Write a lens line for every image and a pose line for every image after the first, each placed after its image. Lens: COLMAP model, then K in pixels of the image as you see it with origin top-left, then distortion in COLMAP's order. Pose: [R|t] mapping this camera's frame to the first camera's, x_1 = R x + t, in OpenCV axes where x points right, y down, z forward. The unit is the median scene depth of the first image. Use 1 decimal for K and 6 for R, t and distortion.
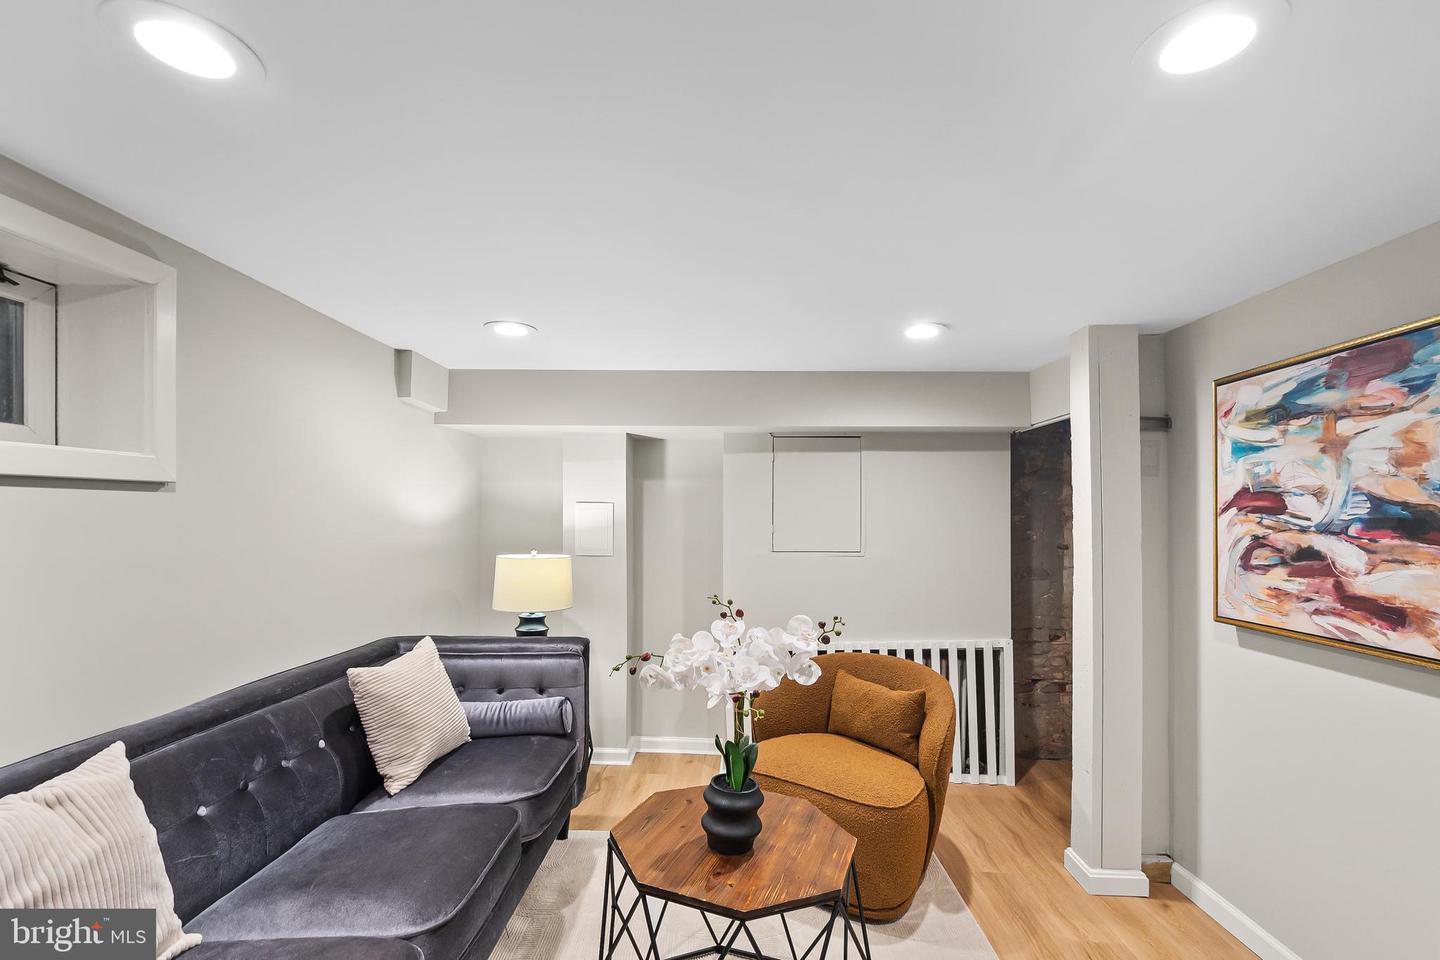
lens RADIAL K [[636.1, 0, 732.6], [0, 636.1, 520.1], [0, 0, 1]] dist [0.002313, 0.000930]
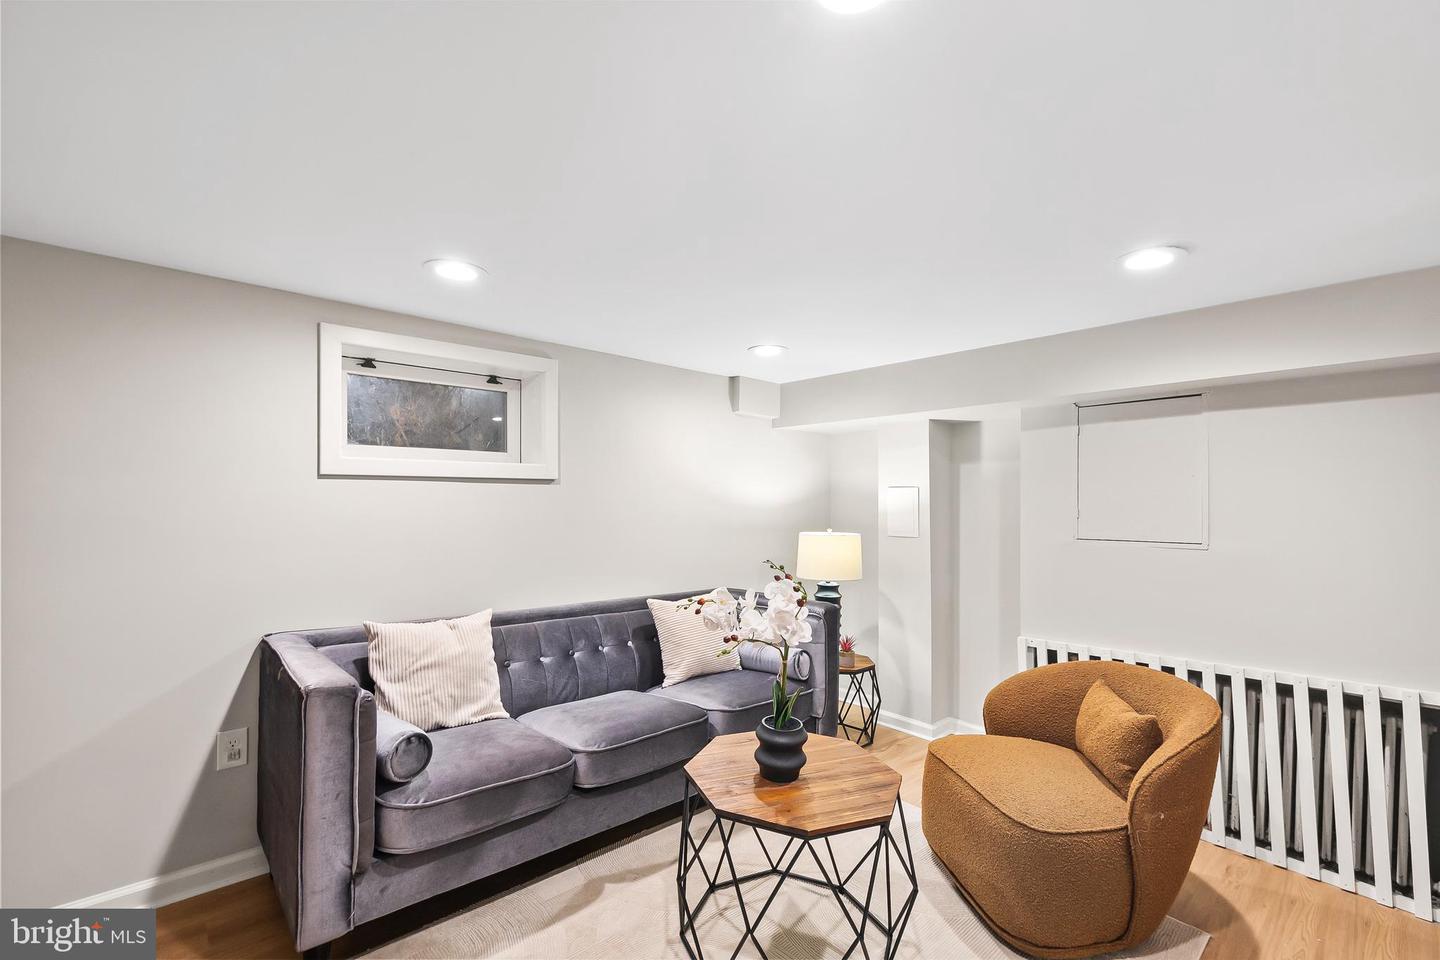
lens RADIAL K [[636.1, 0, 737.5], [0, 636.1, 504.5], [0, 0, 1]] dist [0.002313, 0.000930]
pose [[0.689849, -0.000432, -0.723953, 0.971604], [-0.004825, 0.999975, -0.005195, 0.024193], [0.723937, 0.007076, 0.689829, 0.162466]]
